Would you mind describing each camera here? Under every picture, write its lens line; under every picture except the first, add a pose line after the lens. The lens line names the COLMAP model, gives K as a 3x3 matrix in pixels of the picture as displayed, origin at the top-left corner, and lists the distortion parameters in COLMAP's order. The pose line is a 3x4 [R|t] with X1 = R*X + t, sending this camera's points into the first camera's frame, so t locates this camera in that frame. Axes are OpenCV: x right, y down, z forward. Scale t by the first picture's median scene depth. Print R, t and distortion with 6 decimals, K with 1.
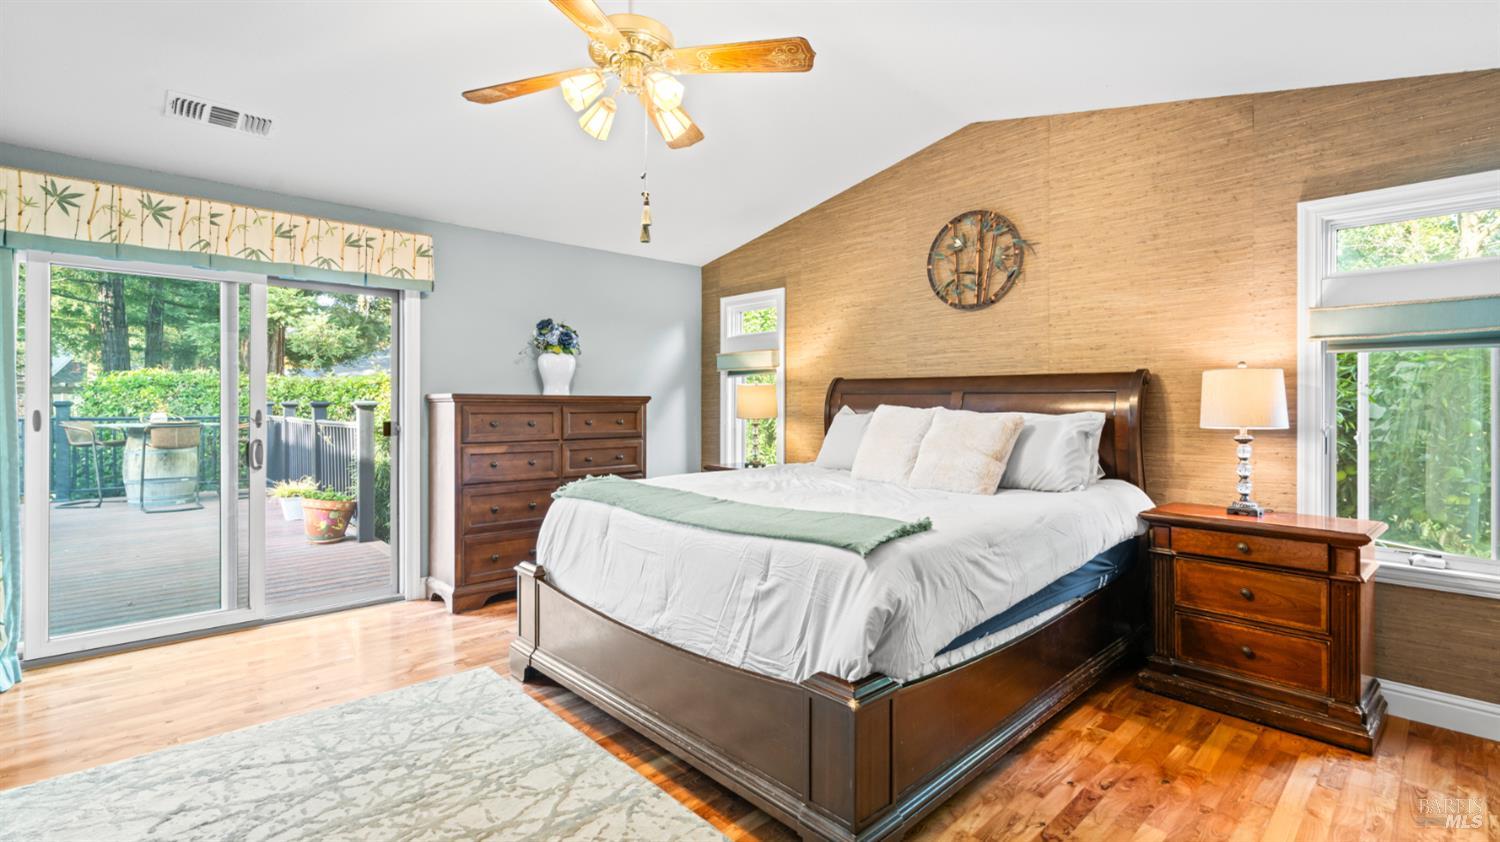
lens RADIAL K [[690.2, 0, 750.4], [0, 690.2, 407.4], [0, 0, 1]] dist [-0.000066, 0.001021]
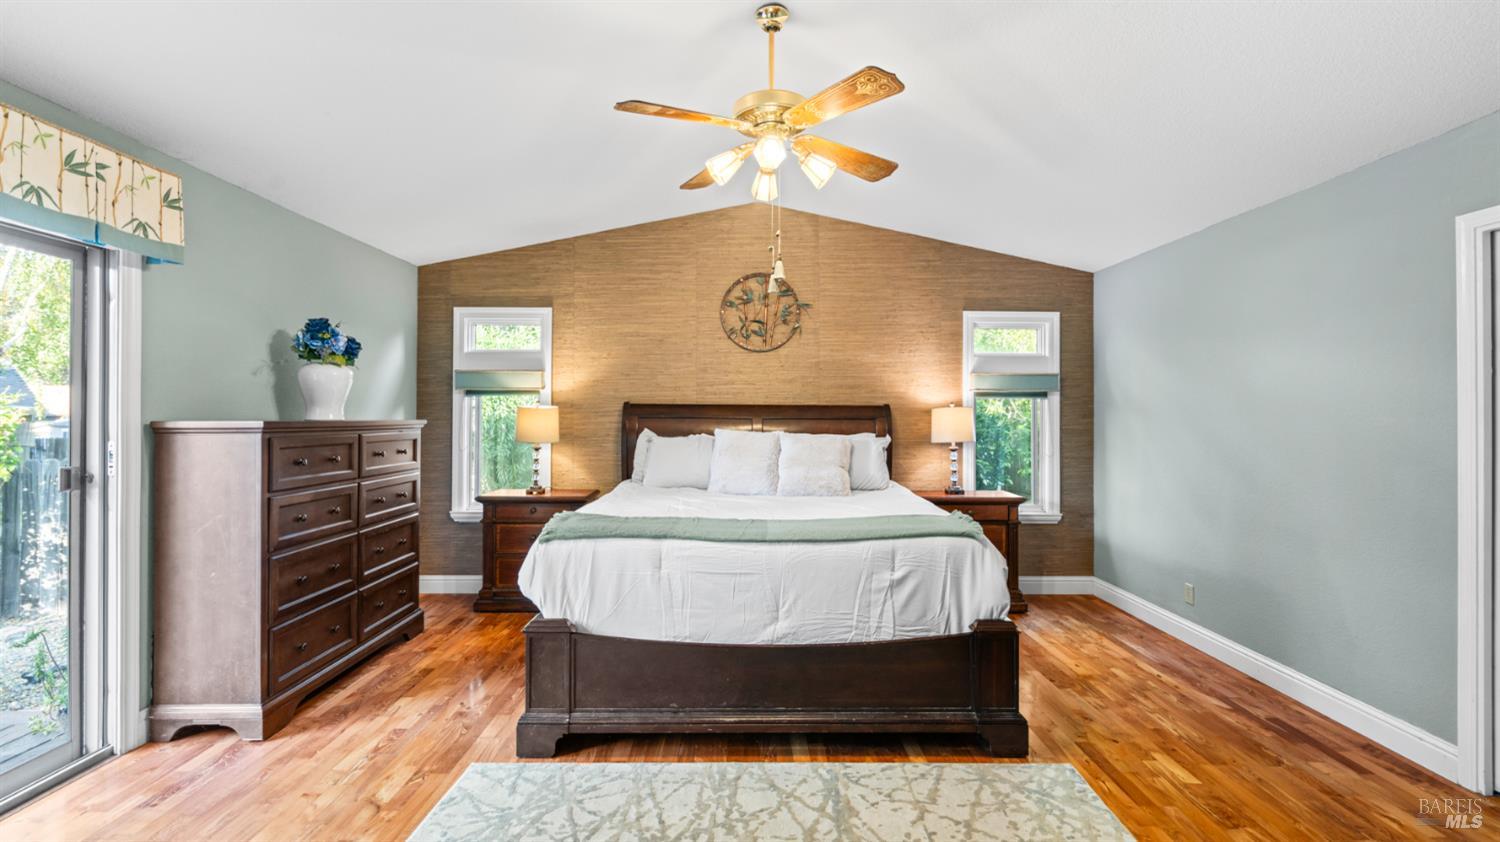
lens RADIAL K [[686.8, 0, 755.6], [0, 686.8, 413.5], [0, 0, 1]] dist [0.001124, 0.000648]
pose [[0.669742, 0.001986, 0.742591, -0.618374], [0.001945, 0.999988, -0.004428, -0.023863], [-0.742591, 0.004410, 0.669730, 0.174545]]
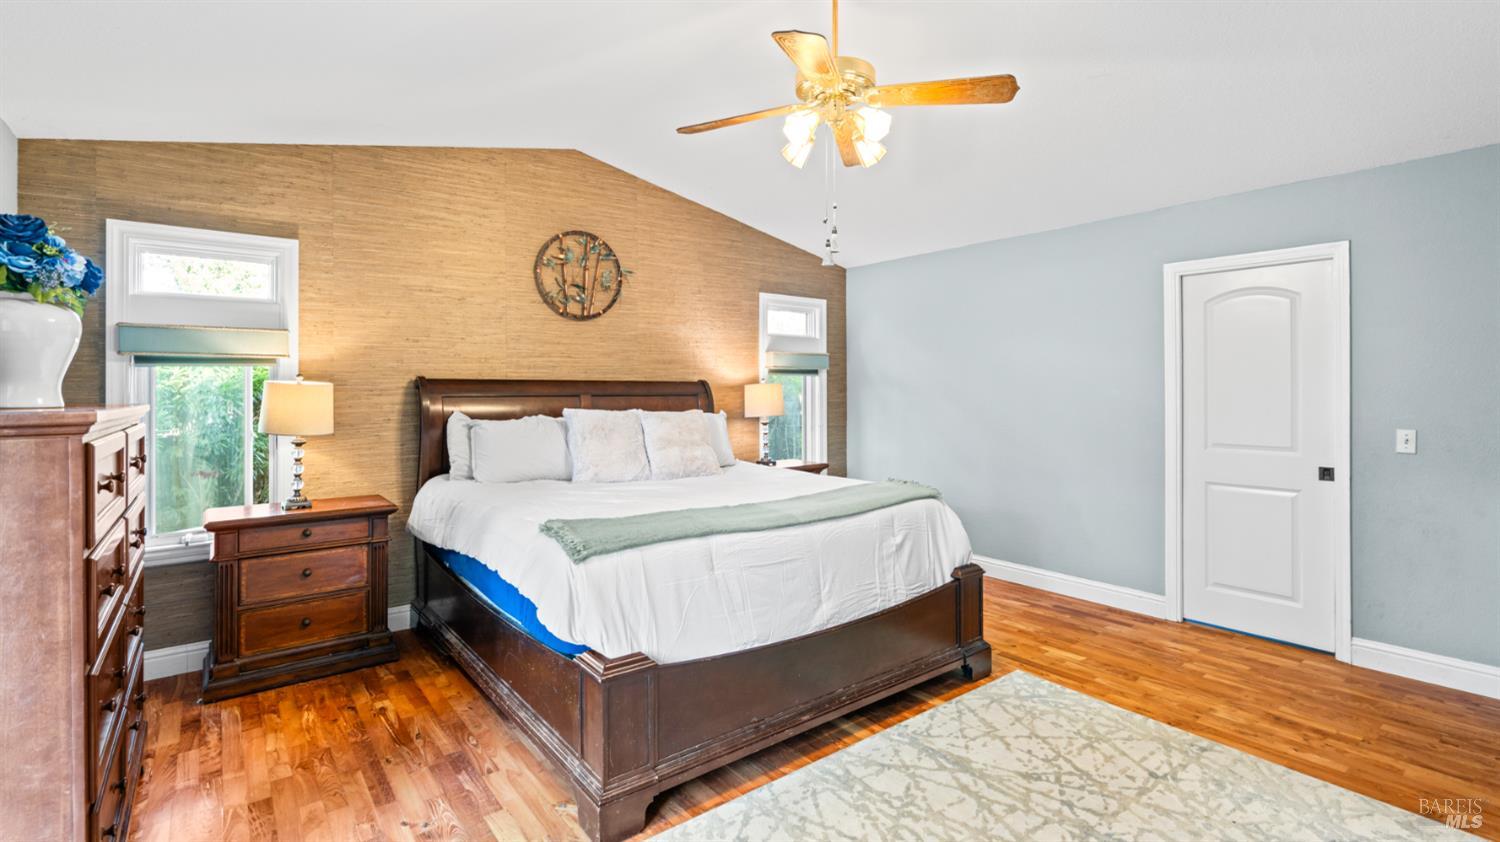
lens RADIAL K [[690.0, 0, 765.5], [0, 690.0, 393.9], [0, 0, 1]] dist [0.000096, 0.000501]
pose [[0.071883, -0.007403, 0.997386, -0.768997], [0.009603, 0.999931, 0.006729, -0.028645], [-0.997367, 0.009095, 0.071950, 0.636068]]
